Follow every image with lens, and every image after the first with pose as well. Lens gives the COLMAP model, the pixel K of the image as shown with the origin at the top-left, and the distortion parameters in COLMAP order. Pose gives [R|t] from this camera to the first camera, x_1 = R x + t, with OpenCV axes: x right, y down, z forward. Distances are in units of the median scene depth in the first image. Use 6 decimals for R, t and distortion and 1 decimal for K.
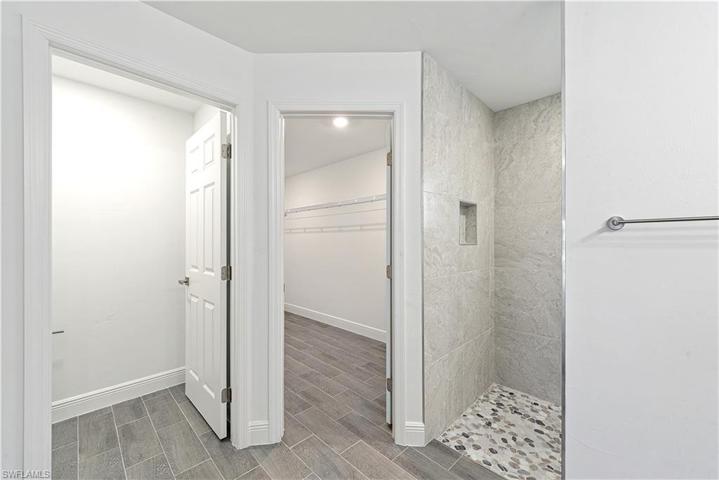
lens RADIAL K [[282.0, 0, 358.7], [0, 282.0, 243.5], [0, 0, 1]] dist [0.001799, -0.000019]
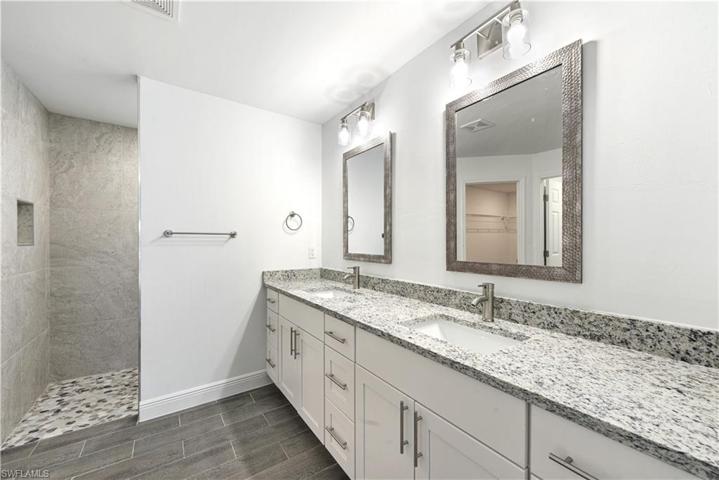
lens RADIAL K [[282.0, 0, 358.7], [0, 282.0, 243.5], [0, 0, 1]] dist [0.001799, -0.000019]
pose [[0.175823, -0.001343, 0.984421, -0.346721], [-0.000210, 0.999999, 0.001402, -0.003341], [-0.984422, -0.000454, 0.175822, -0.279574]]
